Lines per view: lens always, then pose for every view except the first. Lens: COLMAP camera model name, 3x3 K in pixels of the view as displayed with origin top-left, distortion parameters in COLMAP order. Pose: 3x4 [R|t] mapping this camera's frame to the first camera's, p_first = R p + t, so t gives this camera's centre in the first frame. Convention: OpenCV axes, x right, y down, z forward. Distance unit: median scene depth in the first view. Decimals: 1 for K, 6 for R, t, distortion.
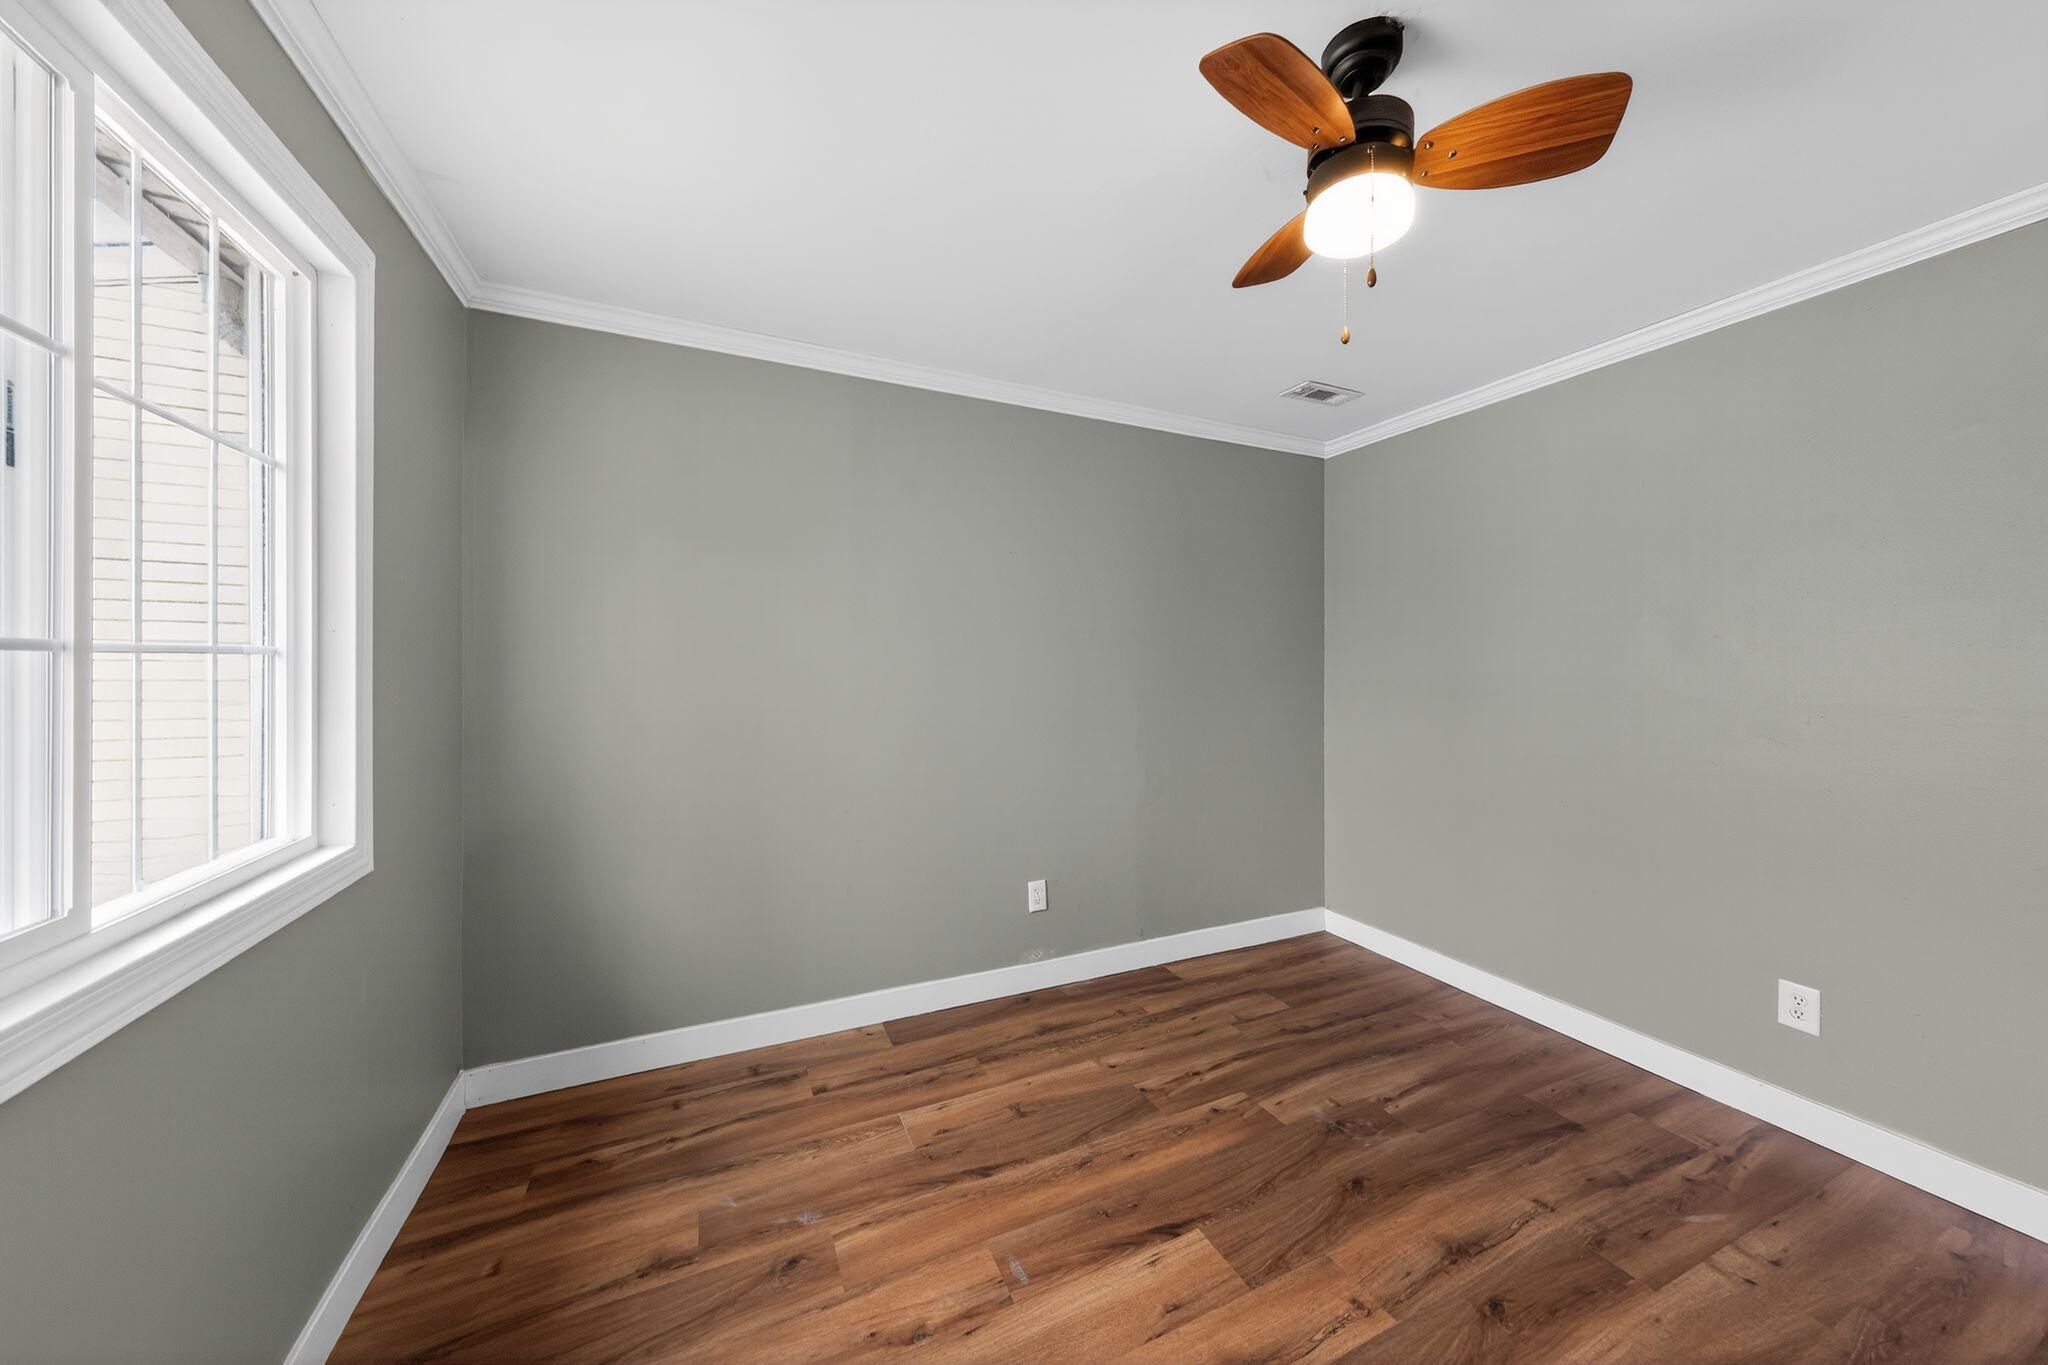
lens RADIAL K [[700.2, 0, 1025.8], [0, 700.2, 672.1], [0, 0, 1]] dist [0.007963, 0.000603]
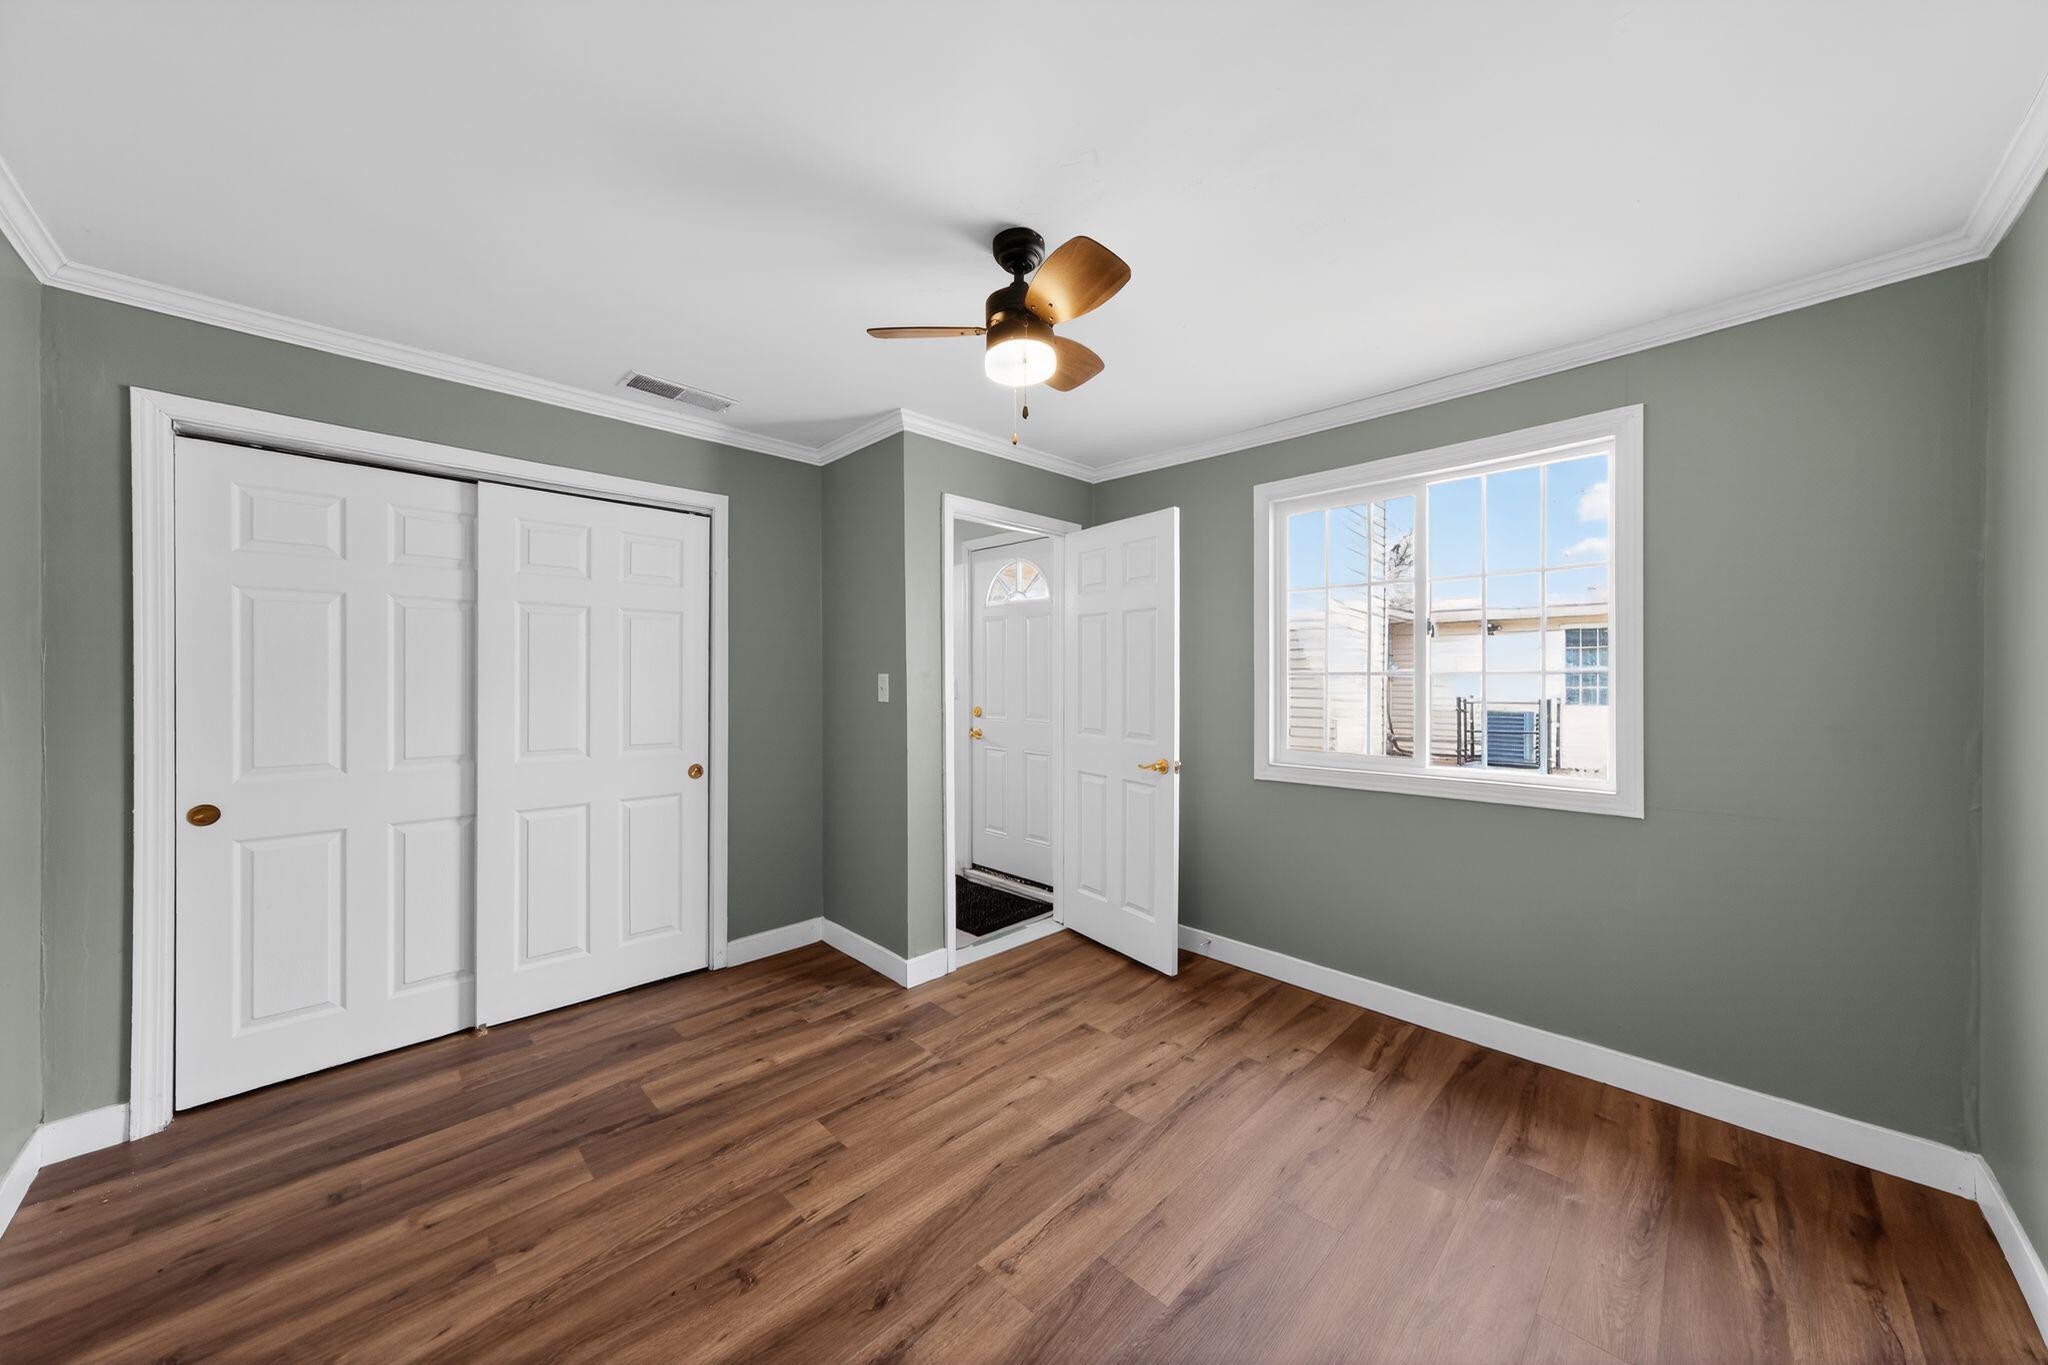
lens RADIAL K [[700.2, 0, 1019.3], [0, 700.2, 680.8], [0, 0, 1]] dist [0.007963, 0.000603]
pose [[-0.937327, -0.005758, -0.348403, 0.783647], [-0.007609, 0.999963, 0.003945, 0.002124], [0.348367, 0.006349, -0.937337, 1.883043]]
